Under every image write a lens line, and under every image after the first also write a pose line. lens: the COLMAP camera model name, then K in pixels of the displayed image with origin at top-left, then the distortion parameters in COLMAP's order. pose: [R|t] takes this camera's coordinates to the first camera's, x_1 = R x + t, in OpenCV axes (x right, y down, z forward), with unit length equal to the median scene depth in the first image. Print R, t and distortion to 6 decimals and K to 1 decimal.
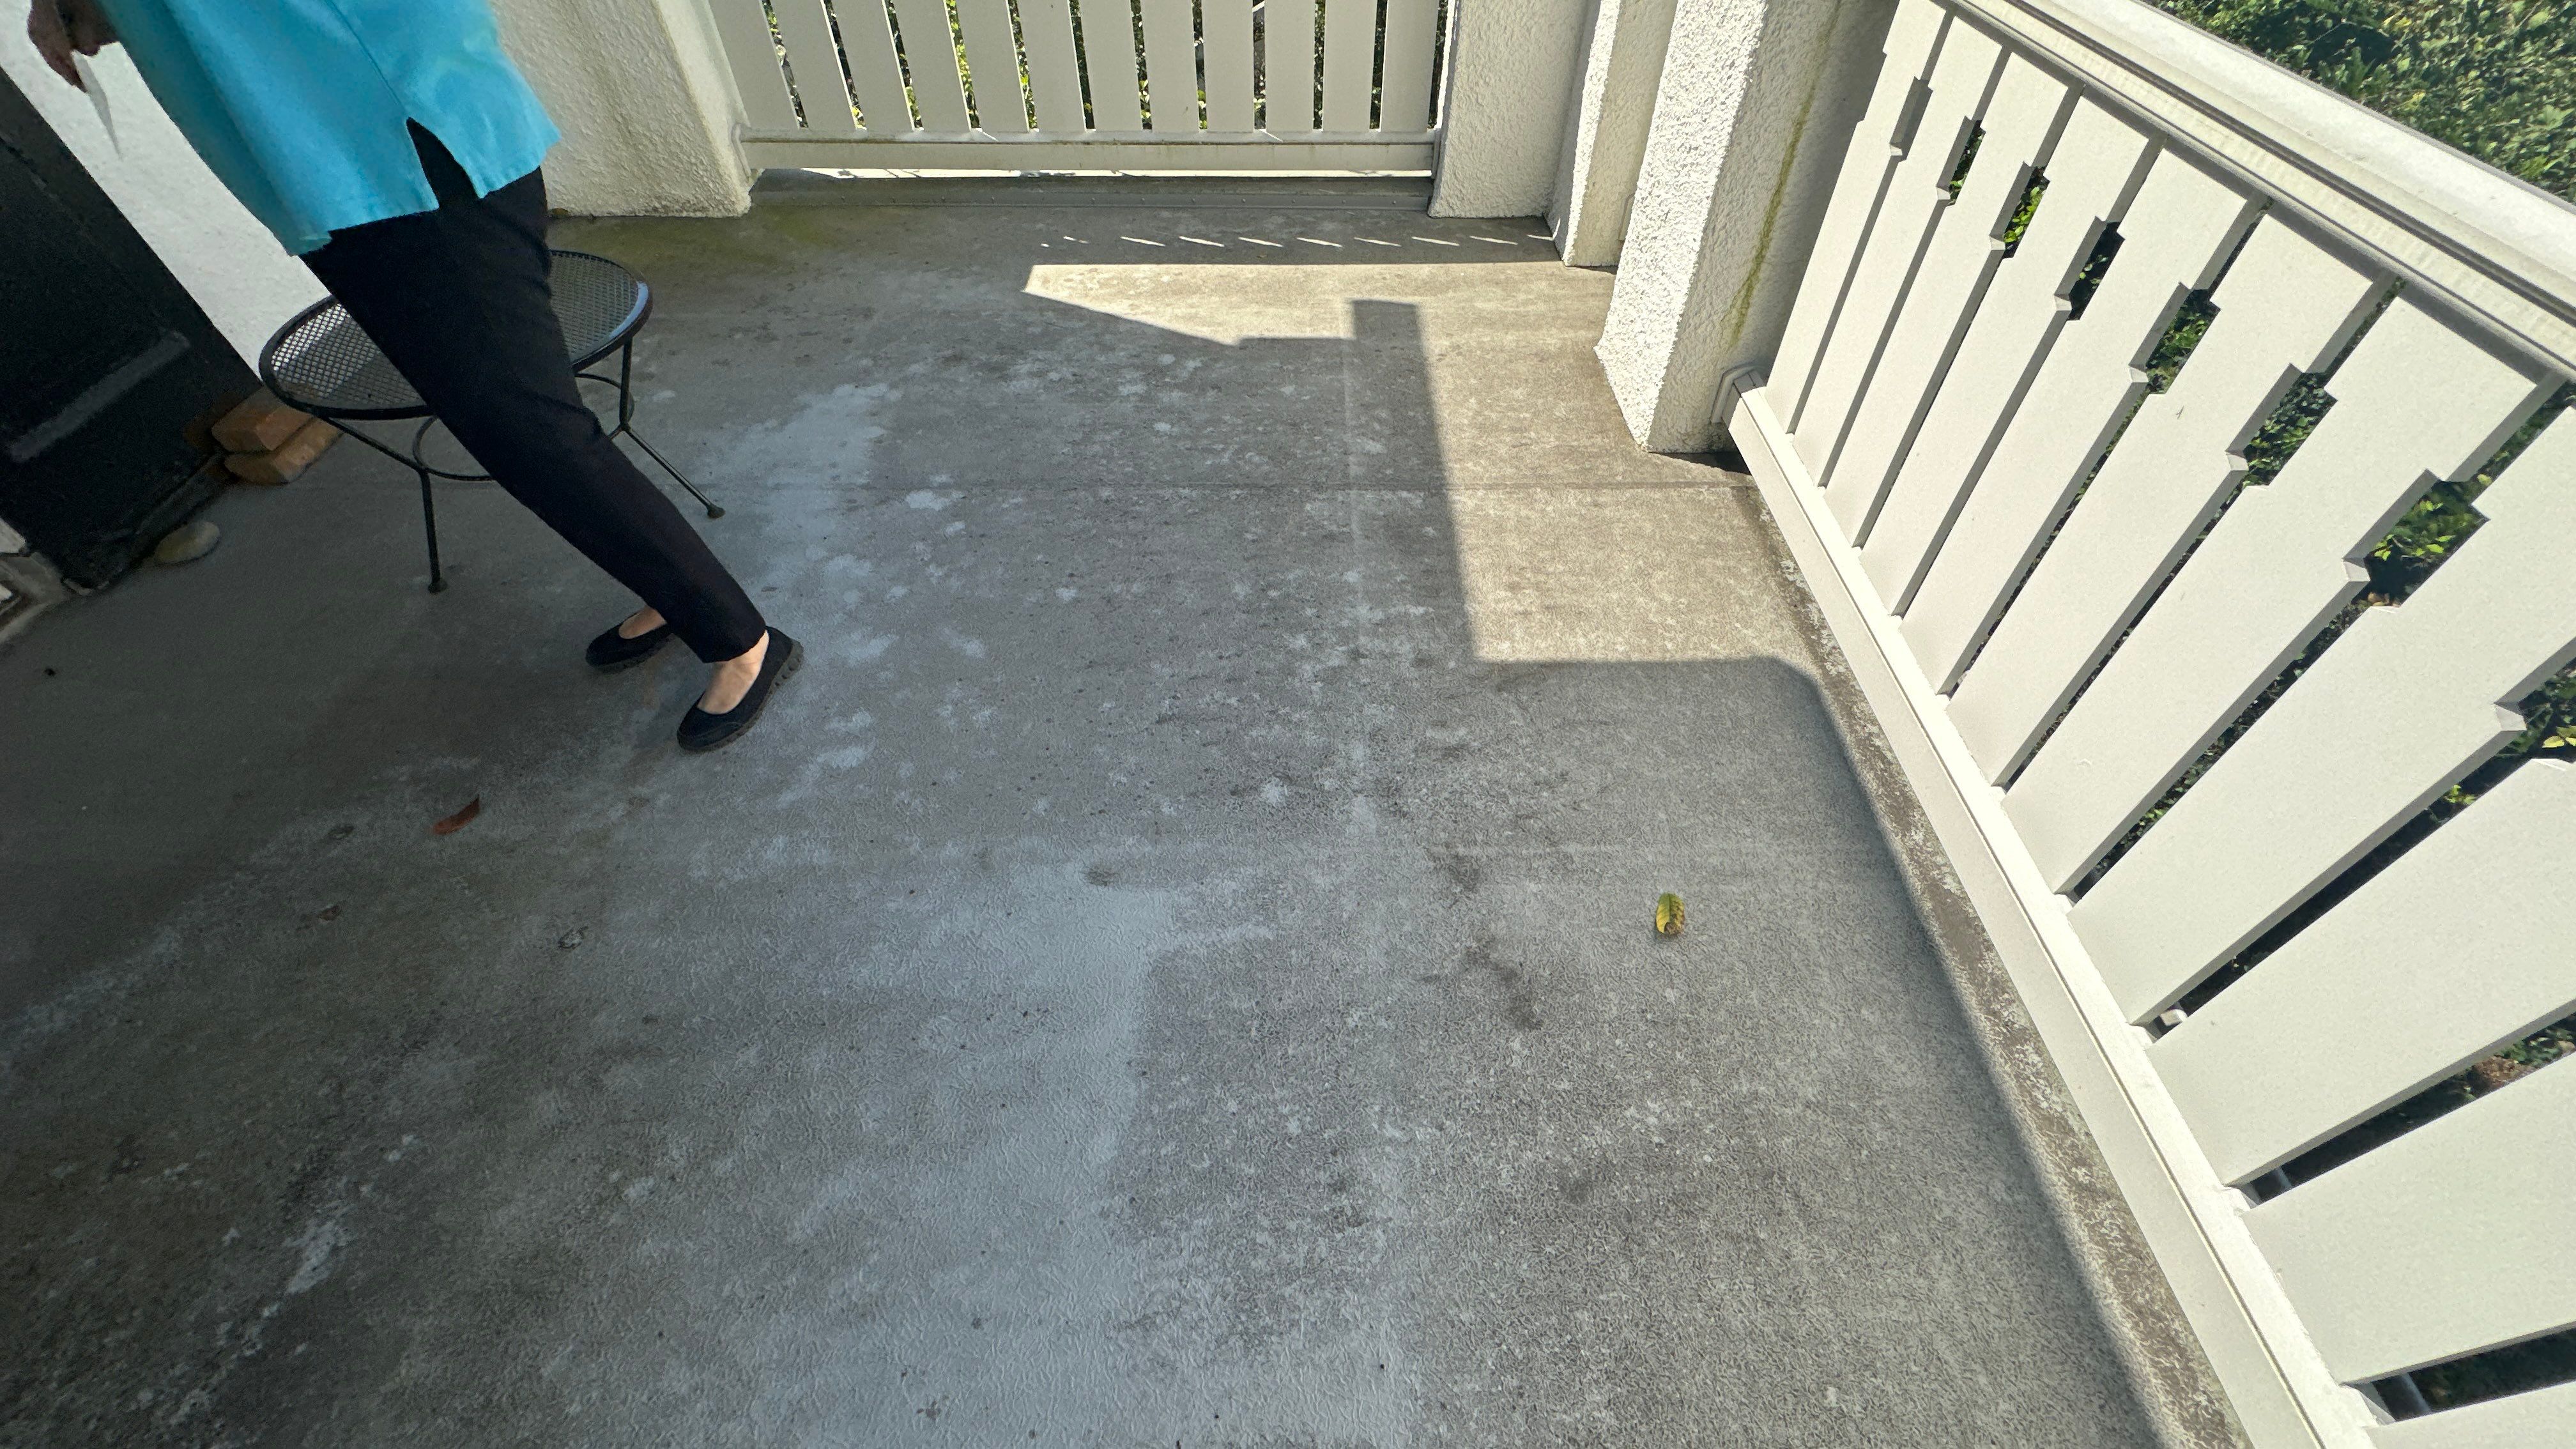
lens RADIAL K [[1024.4, 0, 1288.1], [0, 1024.4, 731.1], [0, 0, 1]] dist [-0.001617, -0.000046]
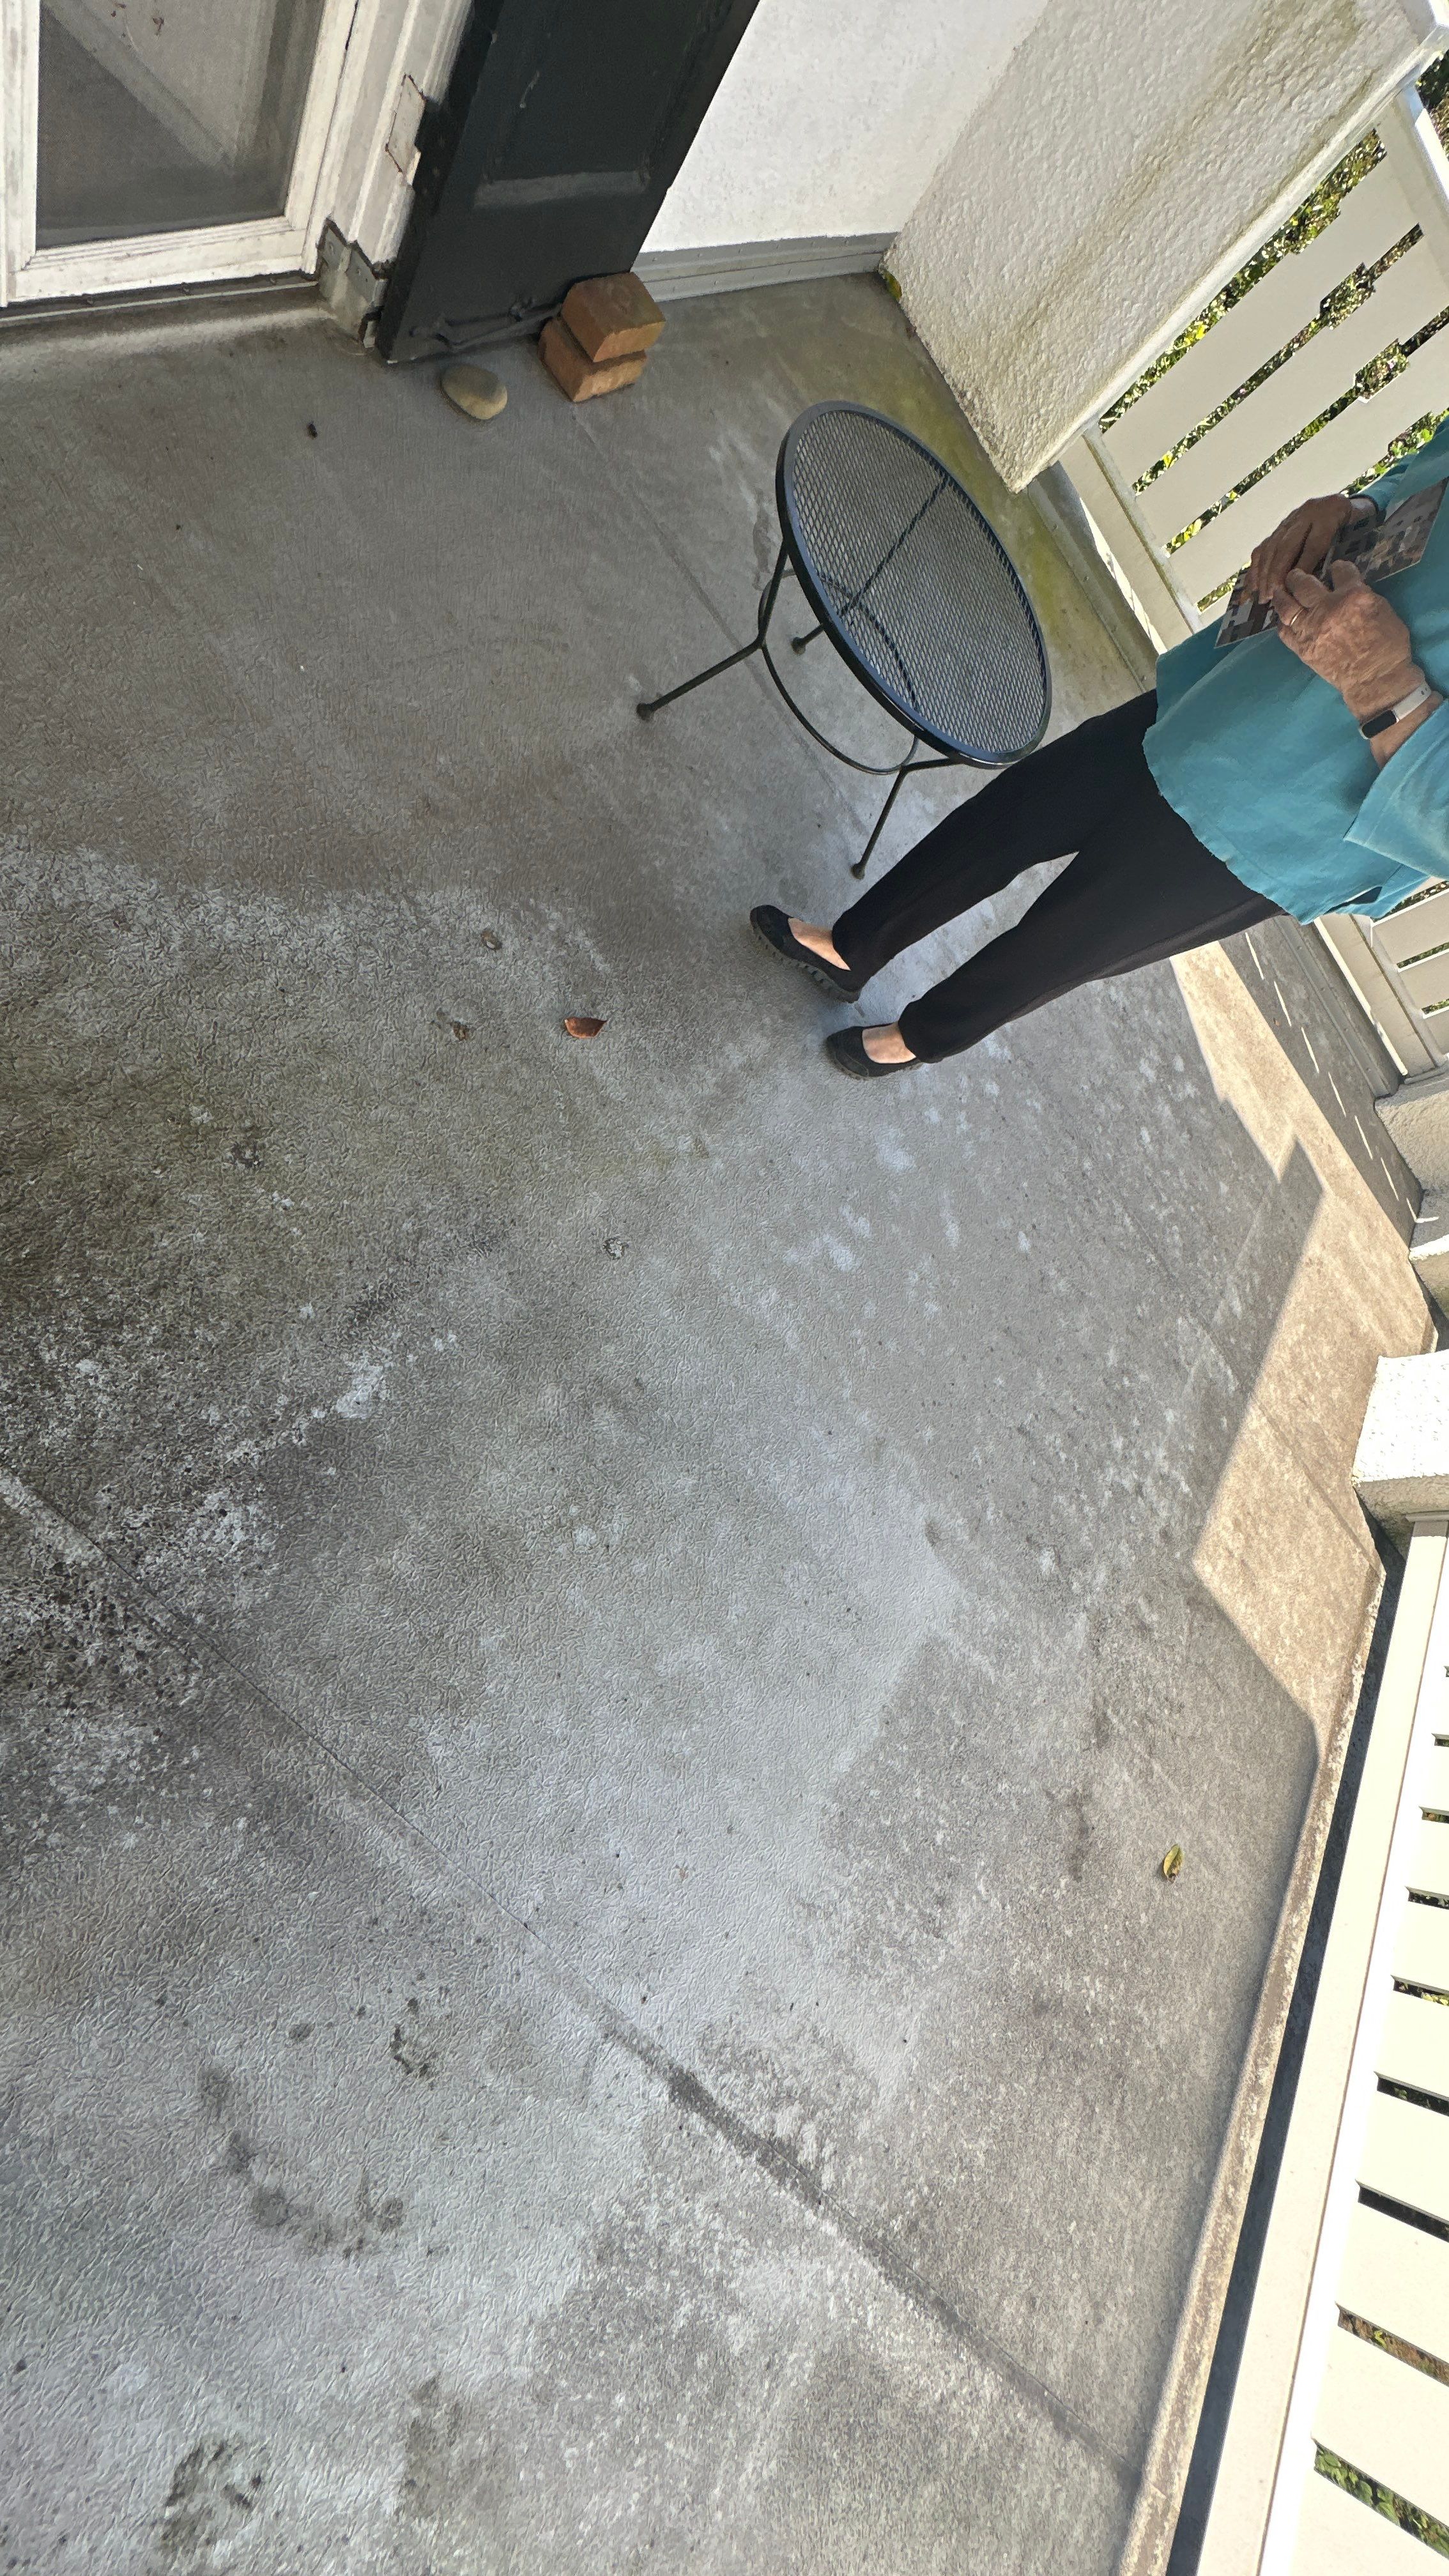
lens RADIAL K [[1024.4, 0, 731.9], [0, 1024.4, 1282.6], [0, 0, 1]] dist [-0.001617, -0.000046]
pose [[0.621648, 0.742466, 0.249597, -0.779093], [-0.780090, 0.615636, 0.111588, 0.013119], [-0.070811, -0.264076, 0.961899, -0.027242]]
